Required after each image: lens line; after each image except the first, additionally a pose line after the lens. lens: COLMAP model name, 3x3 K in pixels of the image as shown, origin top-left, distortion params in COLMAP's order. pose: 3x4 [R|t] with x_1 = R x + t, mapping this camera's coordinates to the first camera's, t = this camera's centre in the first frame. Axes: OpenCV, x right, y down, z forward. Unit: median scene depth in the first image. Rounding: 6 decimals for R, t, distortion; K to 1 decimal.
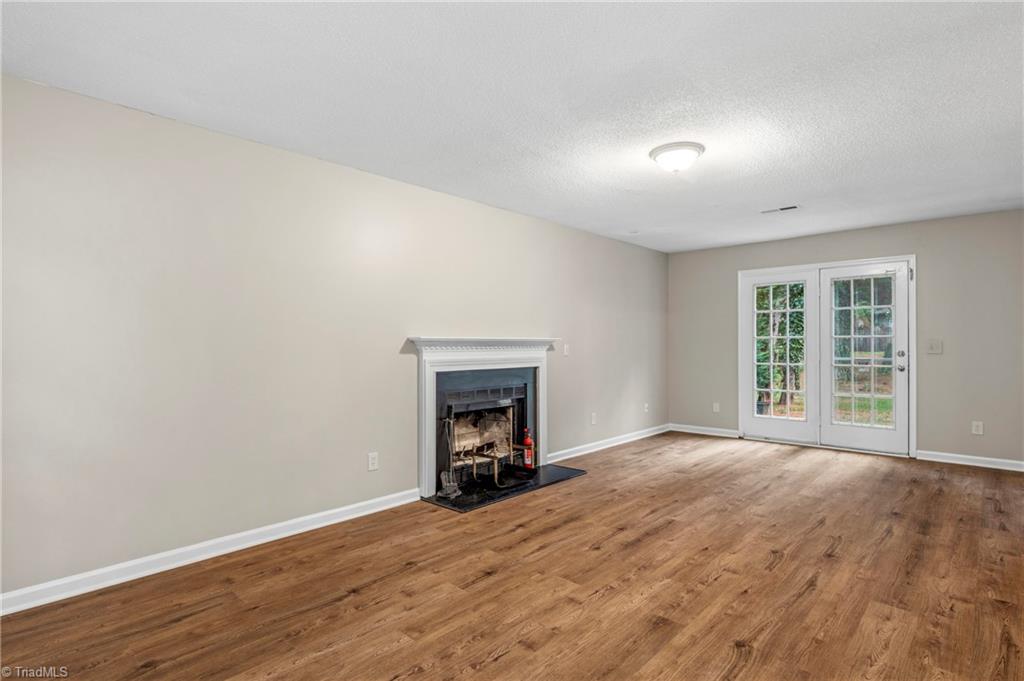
lens RADIAL K [[519.7, 0, 501.8], [0, 519.7, 342.6], [0, 0, 1]] dist [0.001049, -0.000646]
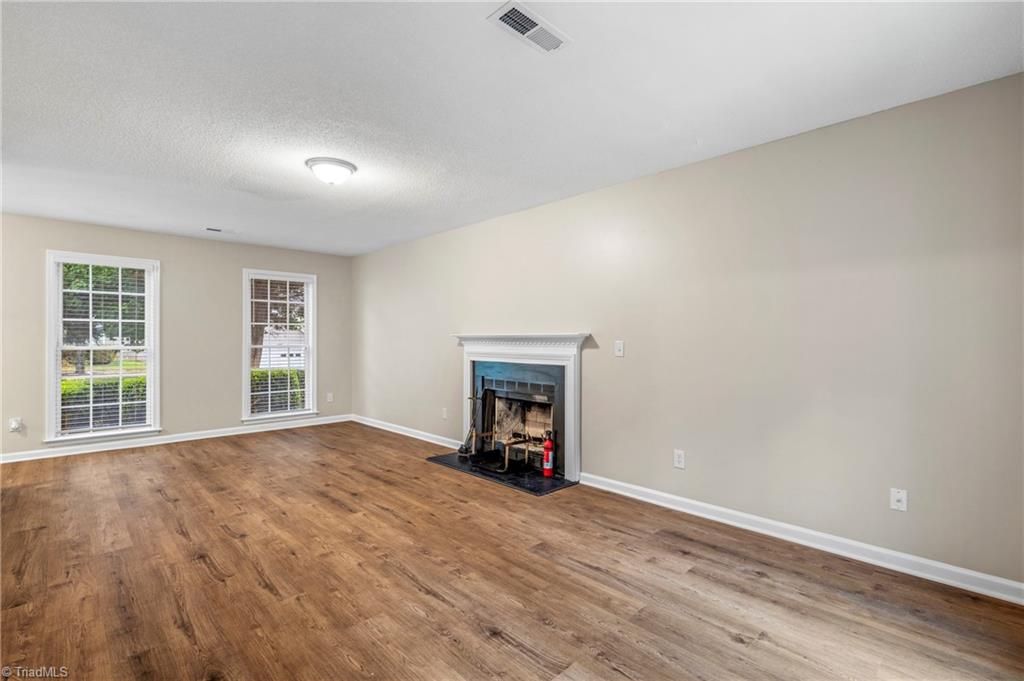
lens RADIAL K [[469.3, 0, 515.8], [0, 469.3, 336.4], [0, 0, 1]] dist [0.001715, -0.001668]
pose [[-0.040359, -0.001844, -0.999184, 1.386658], [0.000879, 0.999998, -0.001881, -0.003229], [0.999185, -0.000954, -0.040357, 1.513045]]
